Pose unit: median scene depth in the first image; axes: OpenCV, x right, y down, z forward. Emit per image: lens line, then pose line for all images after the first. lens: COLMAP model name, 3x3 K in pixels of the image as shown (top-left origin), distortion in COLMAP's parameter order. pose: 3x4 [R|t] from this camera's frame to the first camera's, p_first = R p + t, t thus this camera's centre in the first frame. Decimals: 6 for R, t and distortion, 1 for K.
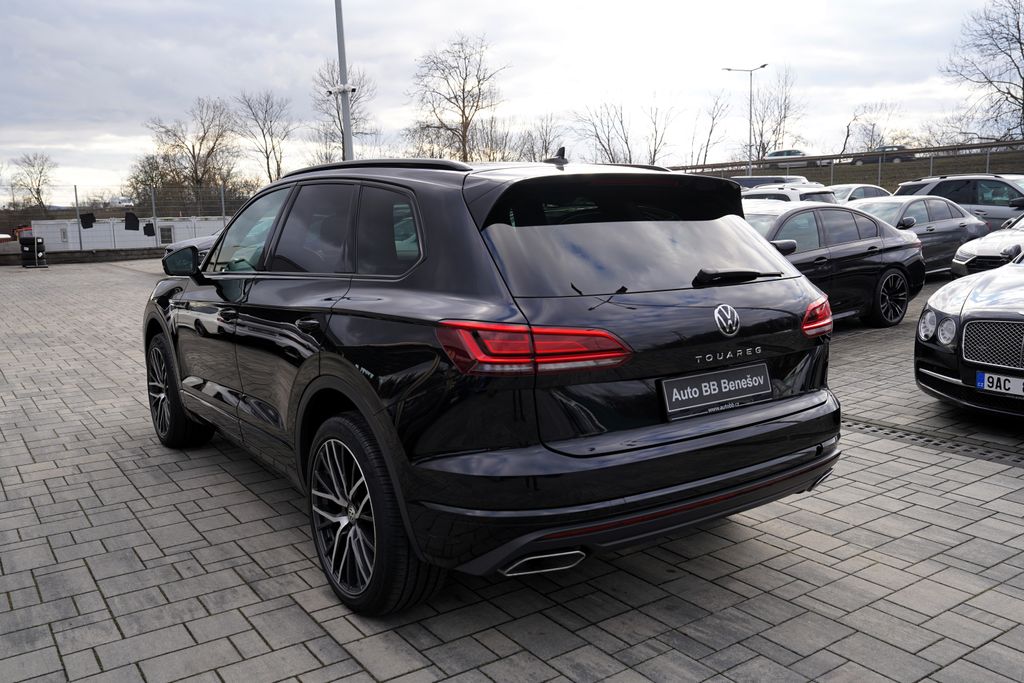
lens RADIAL K [[852.8, 0, 512.0], [0, 852.8, 341.5], [0, 0, 1]] dist [-0.009798, 0.015388]
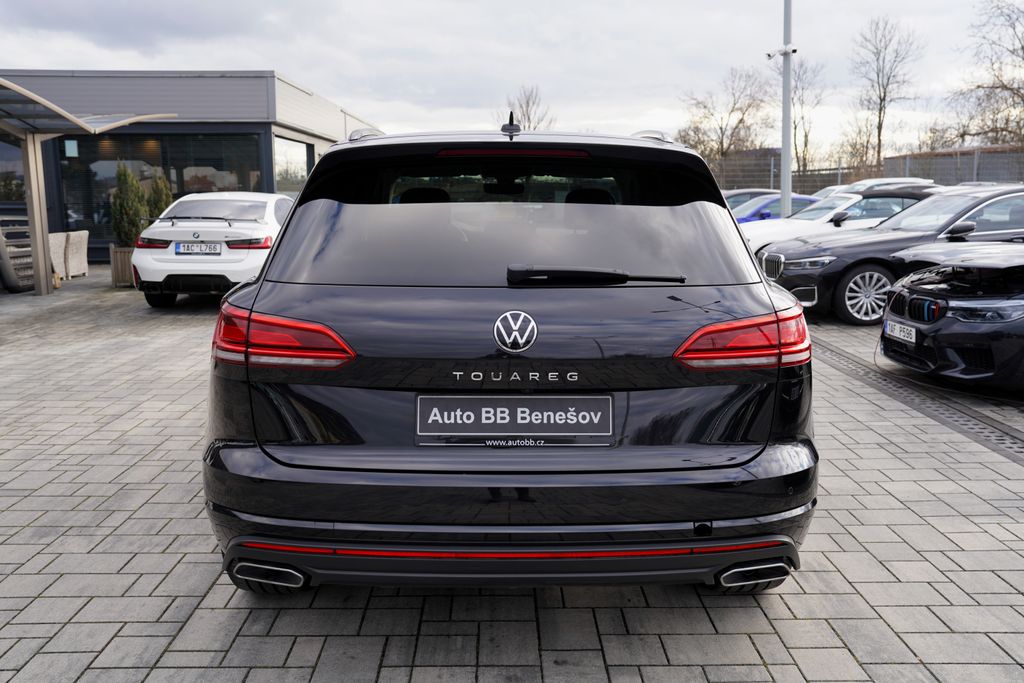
lens RADIAL K [[904.2, 0, 517.0], [0, 904.2, 351.6], [0, 0, 1]] dist [-0.053075, 0.130546]
pose [[0.832683, 0.116638, -0.541327, 0.603183], [-0.100265, 0.993164, 0.059764, -0.048203], [0.544597, 0.004512, 0.838686, 0.272052]]
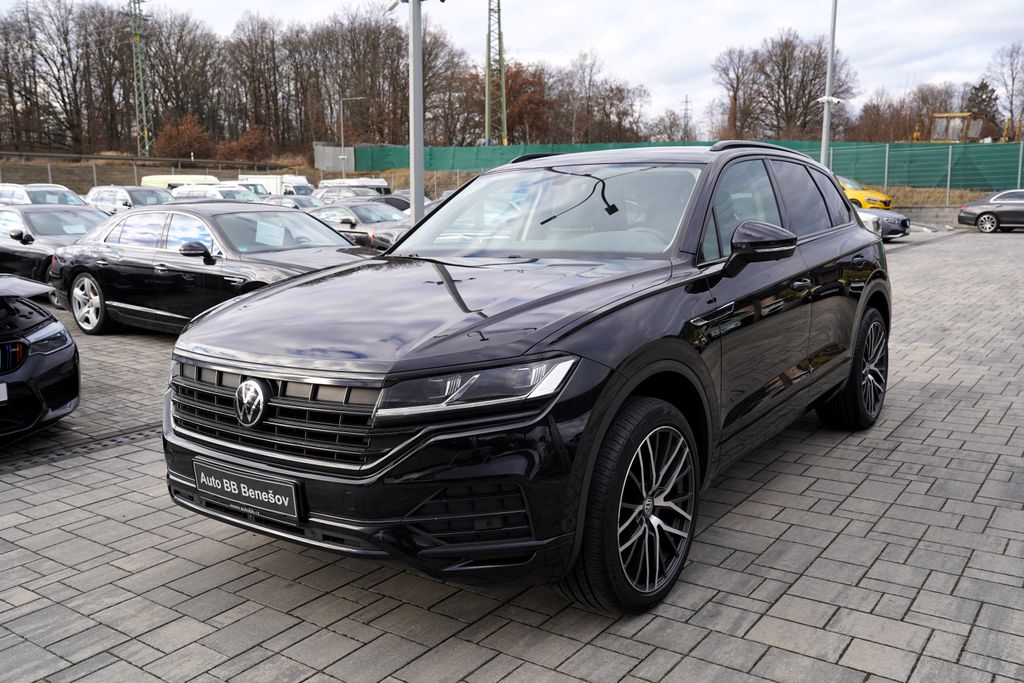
lens RADIAL K [[885.0, 0, 512.0], [0, 885.0, 341.5], [0, 0, 1]] dist [-0.005276, 0.006334]
pose [[-0.329064, -0.119601, 0.936703, -1.507782], [0.173441, 0.967417, 0.184453, -0.271907], [-0.928243, 0.223160, -0.297598, 2.072663]]
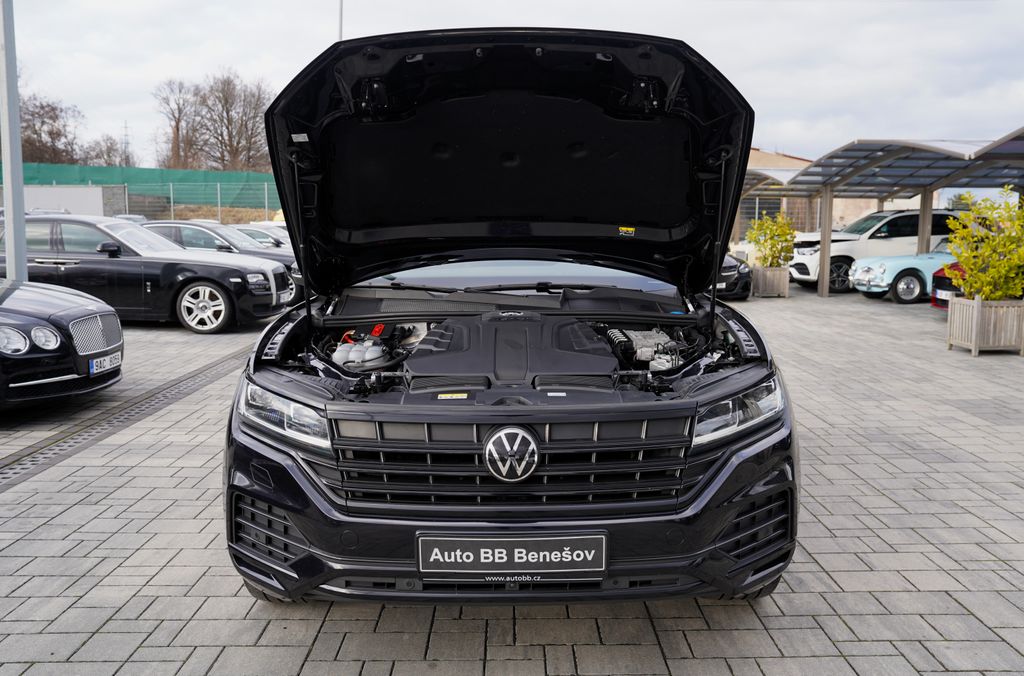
lens RADIAL K [[839.0, 0, 530.1], [0, 839.0, 341.7], [0, 0, 1]] dist [-0.026889, 0.013984]
pose [[-0.829552, -0.059824, 0.555216, -1.021840], [0.097491, 0.963462, 0.249473, -0.367818], [-0.549854, 0.261080, -0.793409, 2.600106]]
